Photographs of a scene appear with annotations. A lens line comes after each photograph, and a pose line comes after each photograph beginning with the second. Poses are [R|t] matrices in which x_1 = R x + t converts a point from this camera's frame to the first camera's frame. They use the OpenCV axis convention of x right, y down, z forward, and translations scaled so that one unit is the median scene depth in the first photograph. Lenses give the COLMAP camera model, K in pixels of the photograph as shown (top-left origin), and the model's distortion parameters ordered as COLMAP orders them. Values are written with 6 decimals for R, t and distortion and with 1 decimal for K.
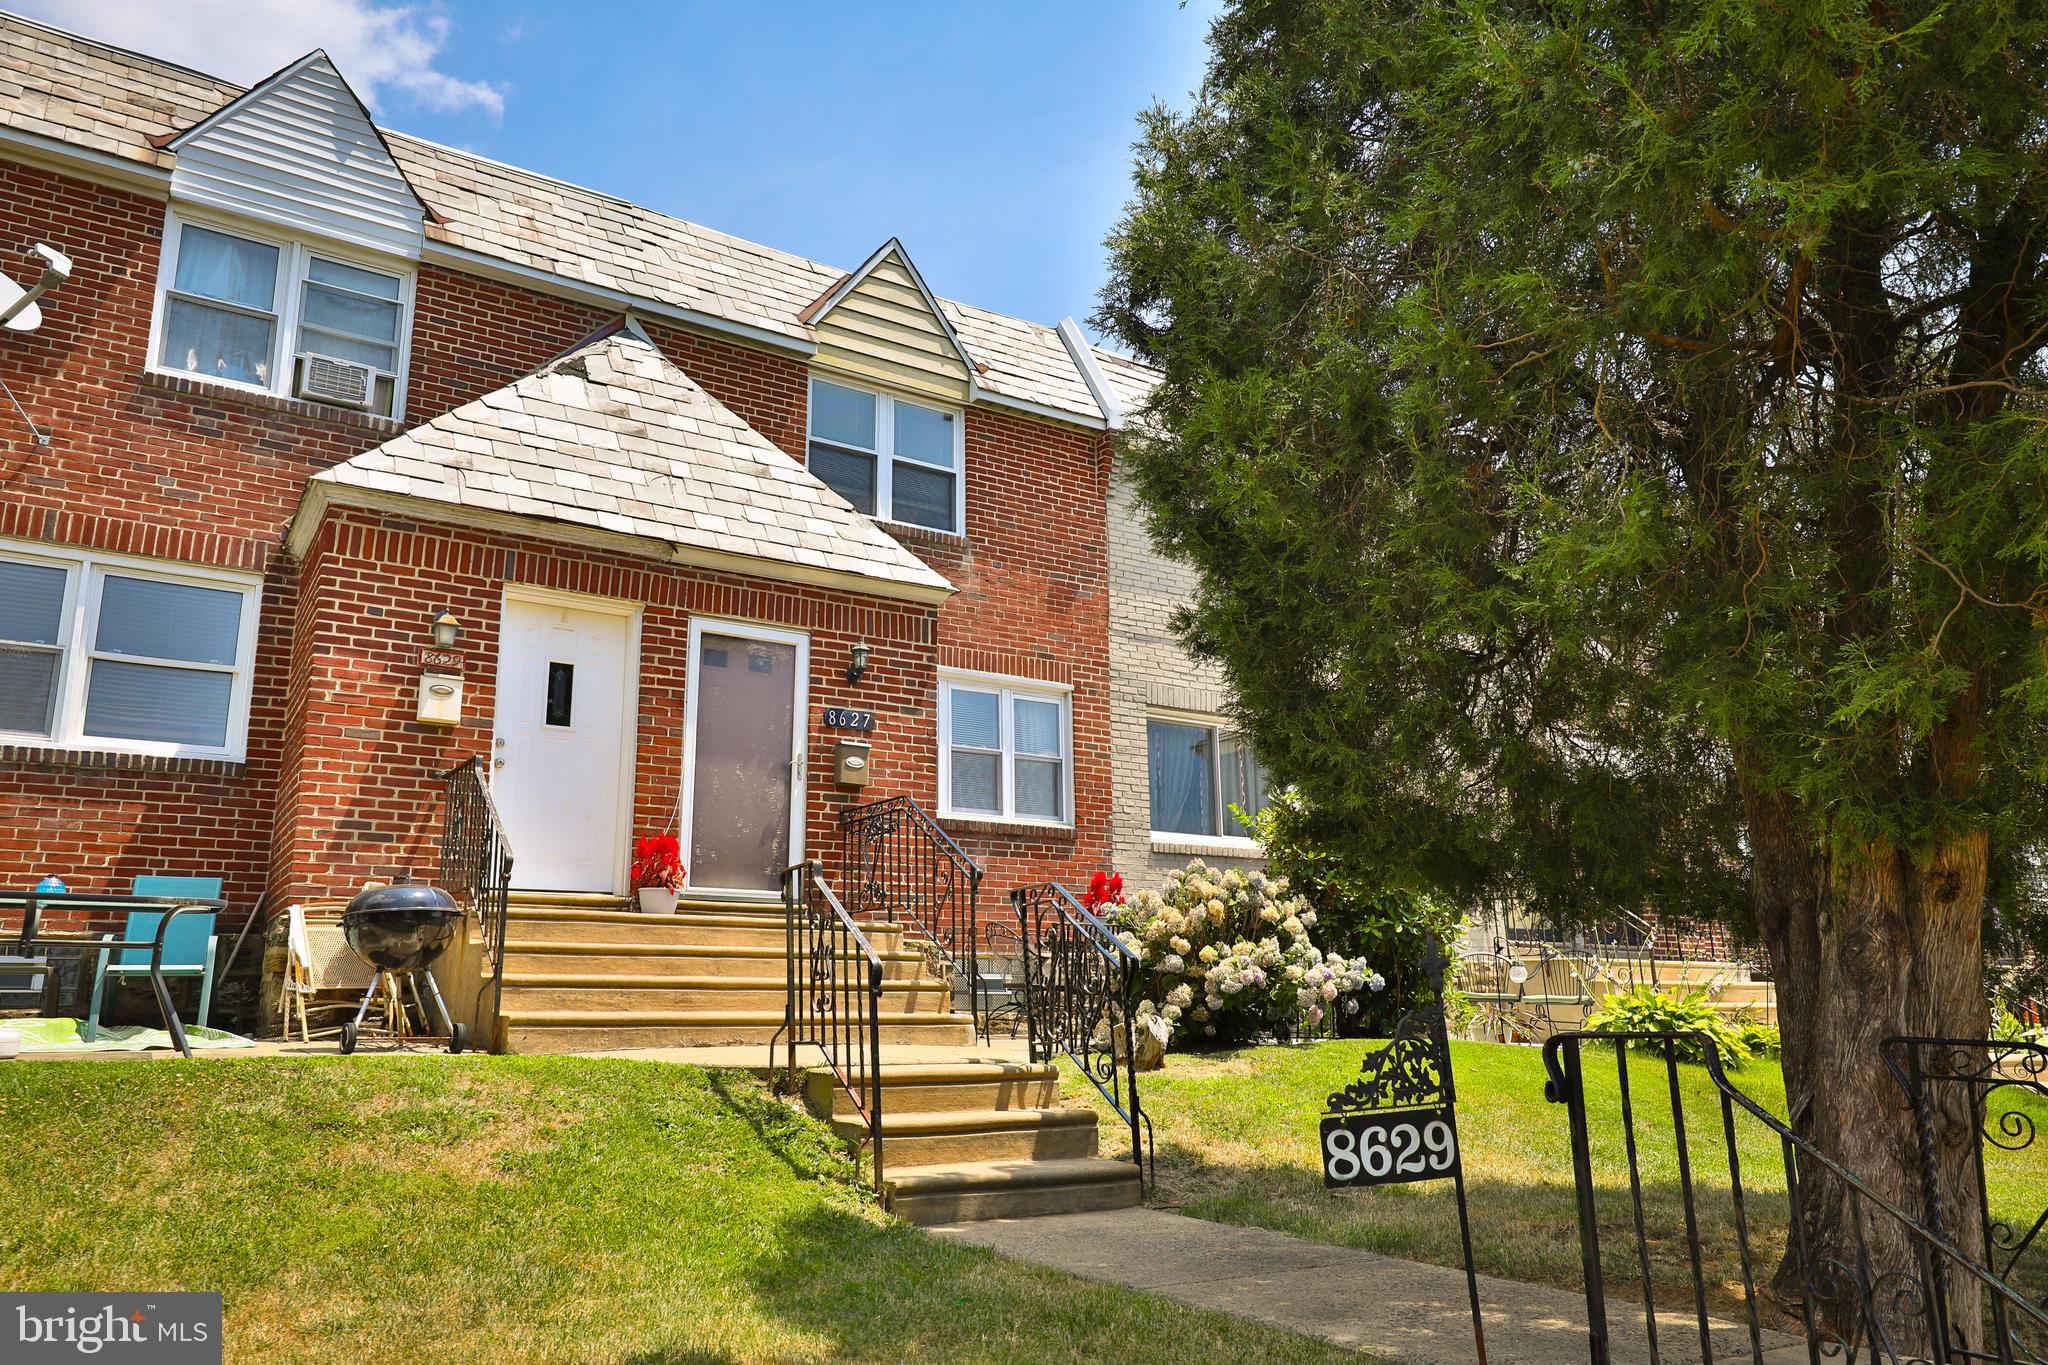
lens RADIAL K [[1652.2, 0, 1093.5], [0, 1652.2, 682.7], [0, 0, 1]] dist [0.001936, 0.002247]
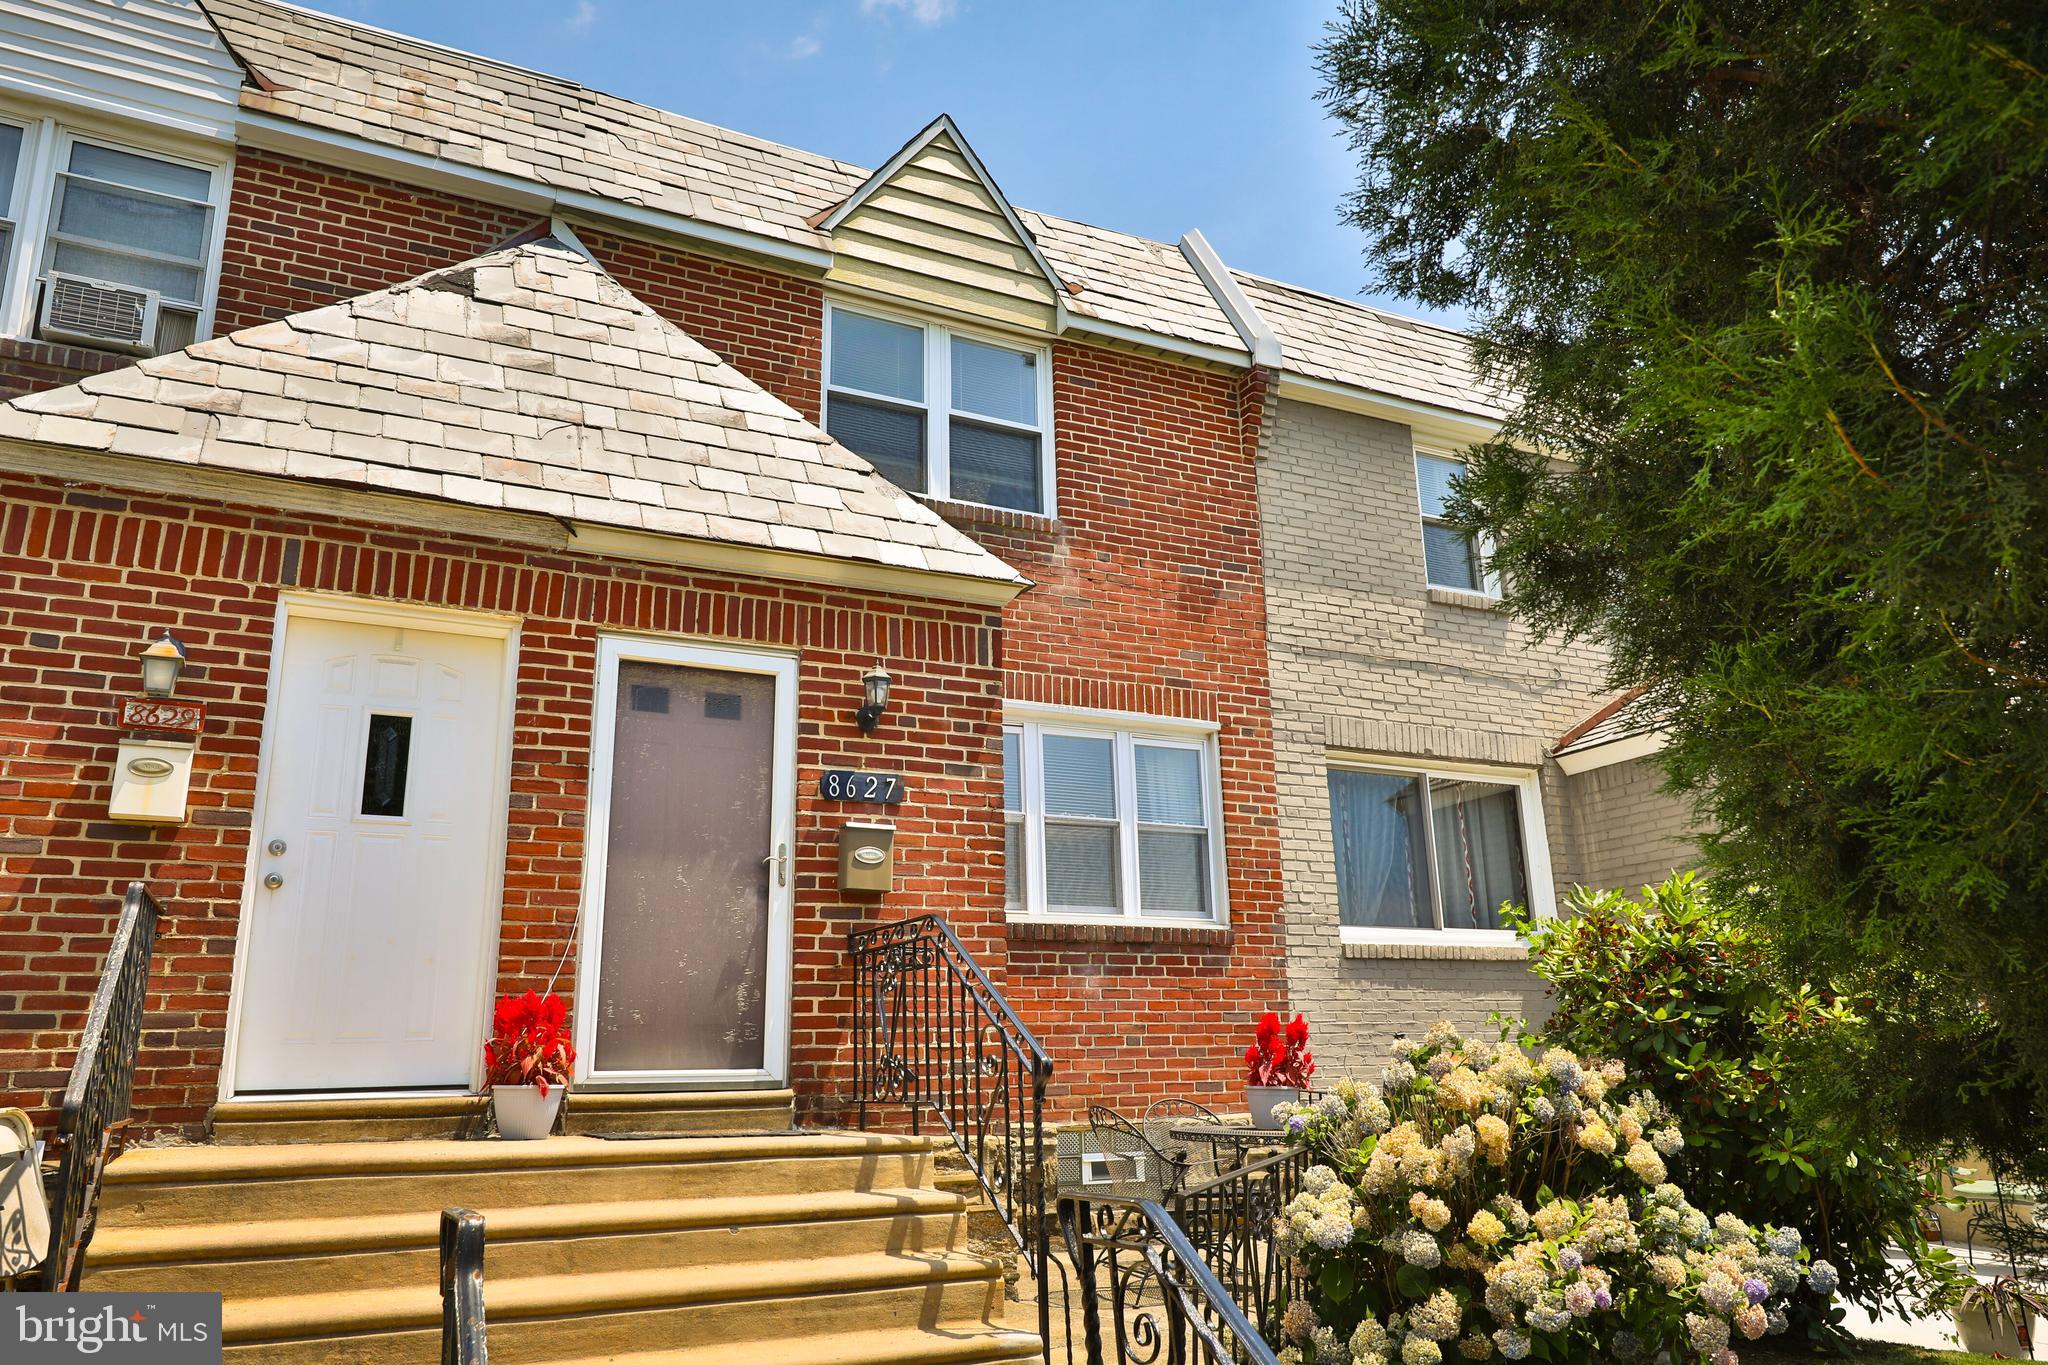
lens RADIAL K [[1530.9, 0, 1021.0], [0, 1530.9, 666.9], [0, 0, 1]] dist [0.012832, -0.000323]
pose [[0.987618, -0.042489, -0.151016, 0.004644], [0.036467, 0.998434, -0.042430, 0.003003], [0.152582, 0.036398, 0.987620, 0.418125]]
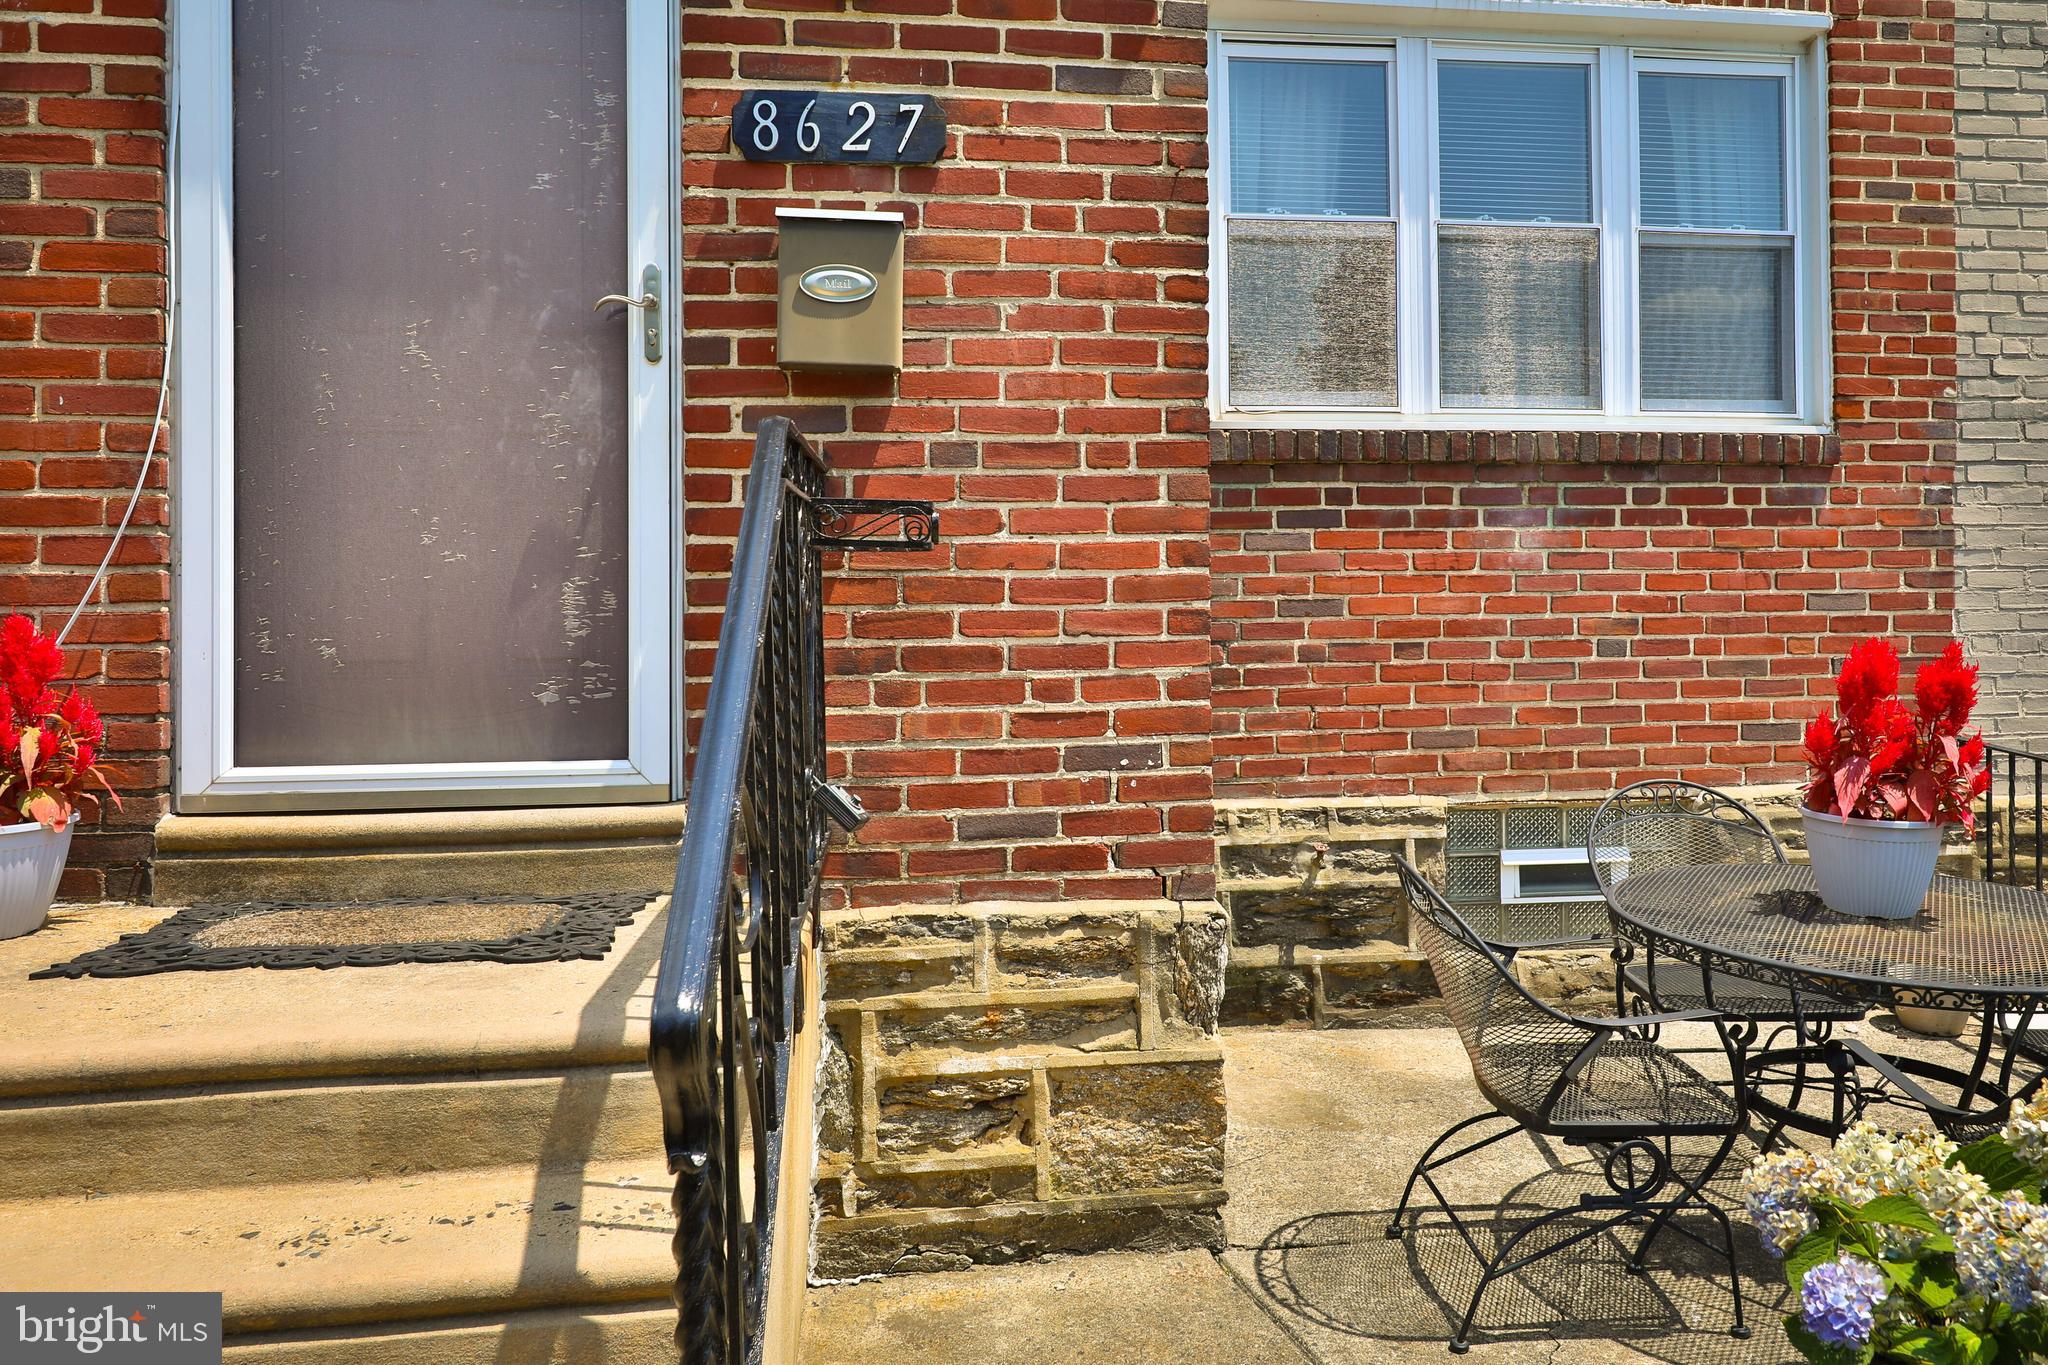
lens RADIAL K [[1468.4, 0, 1178.5], [0, 1468.4, 572.6], [0, 0, 1]] dist [0.015348, 0.000083]
pose [[0.879741, 0.010623, -0.475335, 0.018999], [0.094615, 0.975843, 0.196920, 0.051233], [0.465944, -0.218213, 0.857484, 0.794870]]
